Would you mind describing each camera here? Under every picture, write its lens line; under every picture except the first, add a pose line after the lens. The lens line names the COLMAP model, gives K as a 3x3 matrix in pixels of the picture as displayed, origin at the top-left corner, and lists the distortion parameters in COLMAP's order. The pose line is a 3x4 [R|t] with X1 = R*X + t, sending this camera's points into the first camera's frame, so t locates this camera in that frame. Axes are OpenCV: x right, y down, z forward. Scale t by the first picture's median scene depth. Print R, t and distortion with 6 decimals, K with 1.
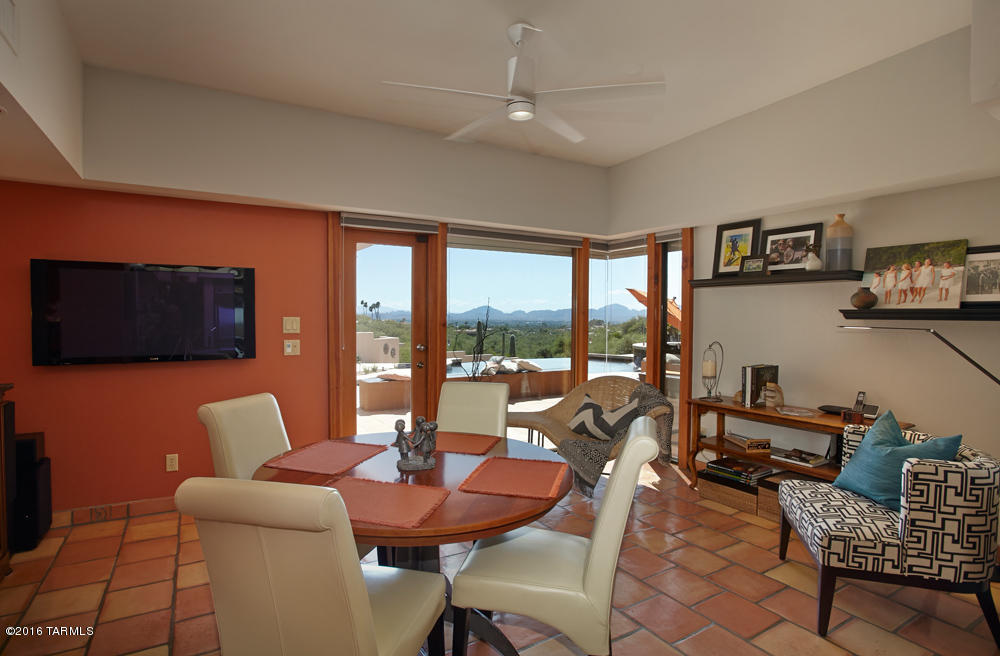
lens RADIAL K [[517.7, 0, 503.0], [0, 517.7, 332.6], [0, 0, 1]] dist [-0.038128, 0.004419]
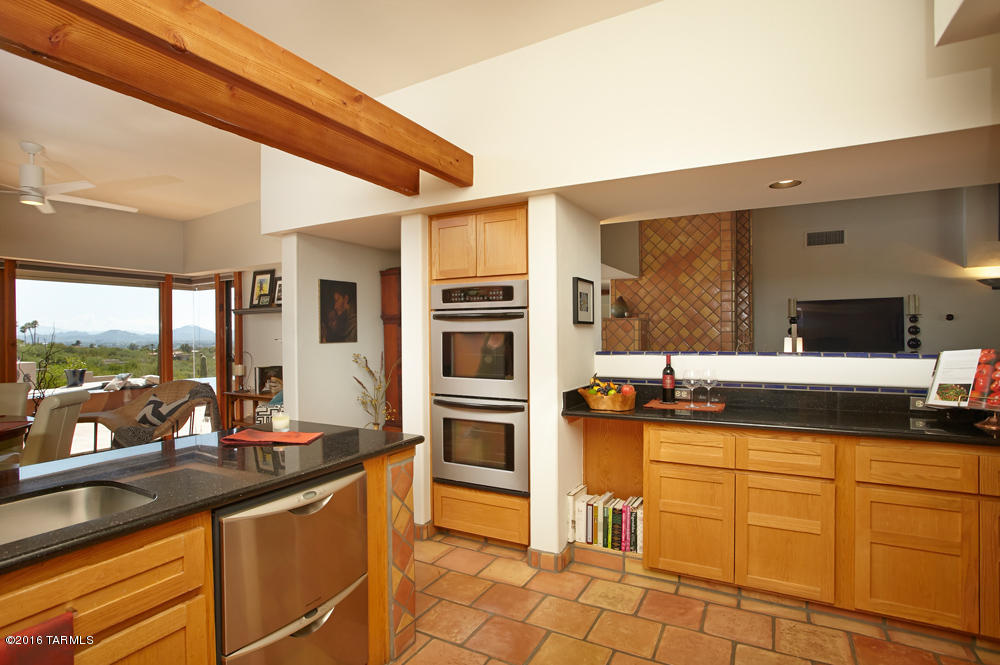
lens RADIAL K [[517.7, 0, 499.1], [0, 517.7, 333.1], [0, 0, 1]] dist [-0.038128, 0.004419]
pose [[0.877277, -0.005330, 0.479955, 0.325787], [0.023458, 0.999219, -0.031782, 0.026486], [-0.479411, 0.039141, 0.876717, -0.587873]]
